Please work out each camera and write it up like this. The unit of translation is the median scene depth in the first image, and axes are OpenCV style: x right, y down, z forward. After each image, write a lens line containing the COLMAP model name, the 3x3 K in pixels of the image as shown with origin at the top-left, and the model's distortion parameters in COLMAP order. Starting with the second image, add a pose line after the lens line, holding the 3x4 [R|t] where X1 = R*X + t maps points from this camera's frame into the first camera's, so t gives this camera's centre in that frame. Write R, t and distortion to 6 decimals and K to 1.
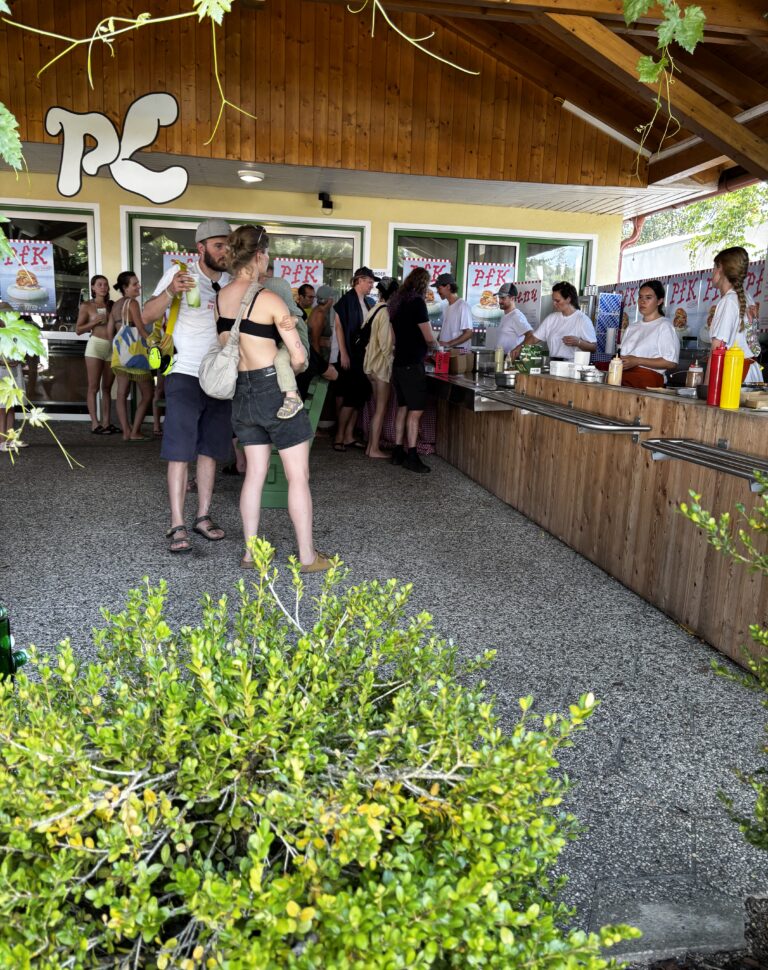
lens RADIAL K [[771.5, 0, 386.6], [0, 771.5, 489.0], [0, 0, 1]] dist [0.049155, -0.057252]
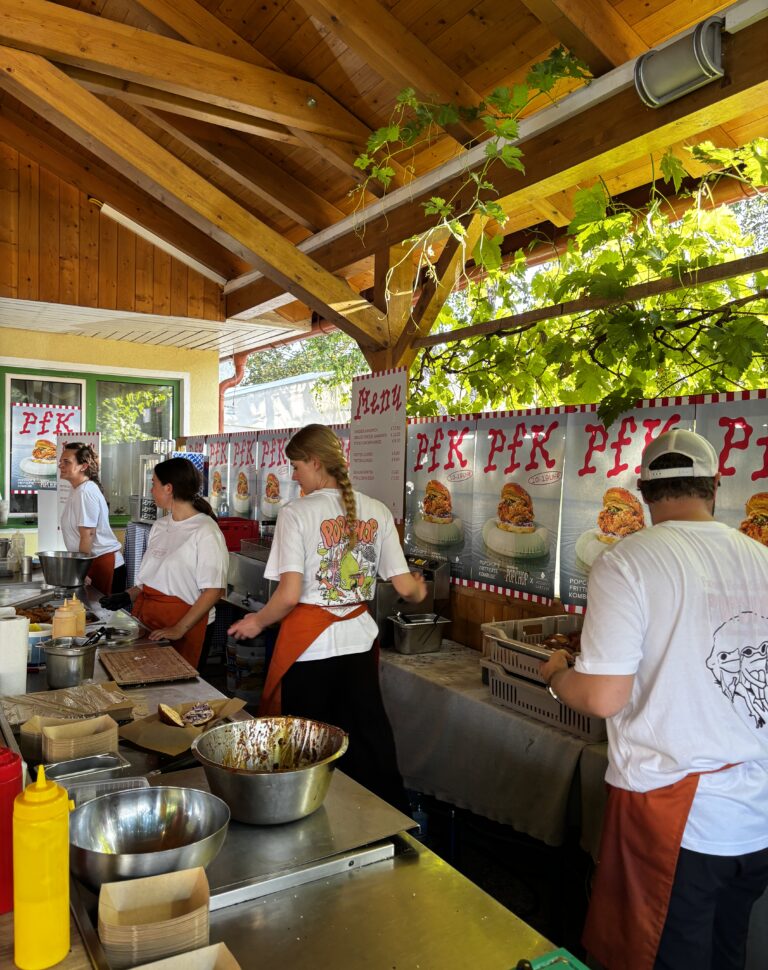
lens RADIAL K [[771.5, 0, 380.1], [0, 771.5, 493.2], [0, 0, 1]] dist [0.049155, -0.057252]
pose [[0.924160, -0.026589, 0.381080, 0.185081], [0.082069, 0.988101, -0.130082, -0.104583], [-0.373086, 0.151492, 0.915345, 0.258942]]
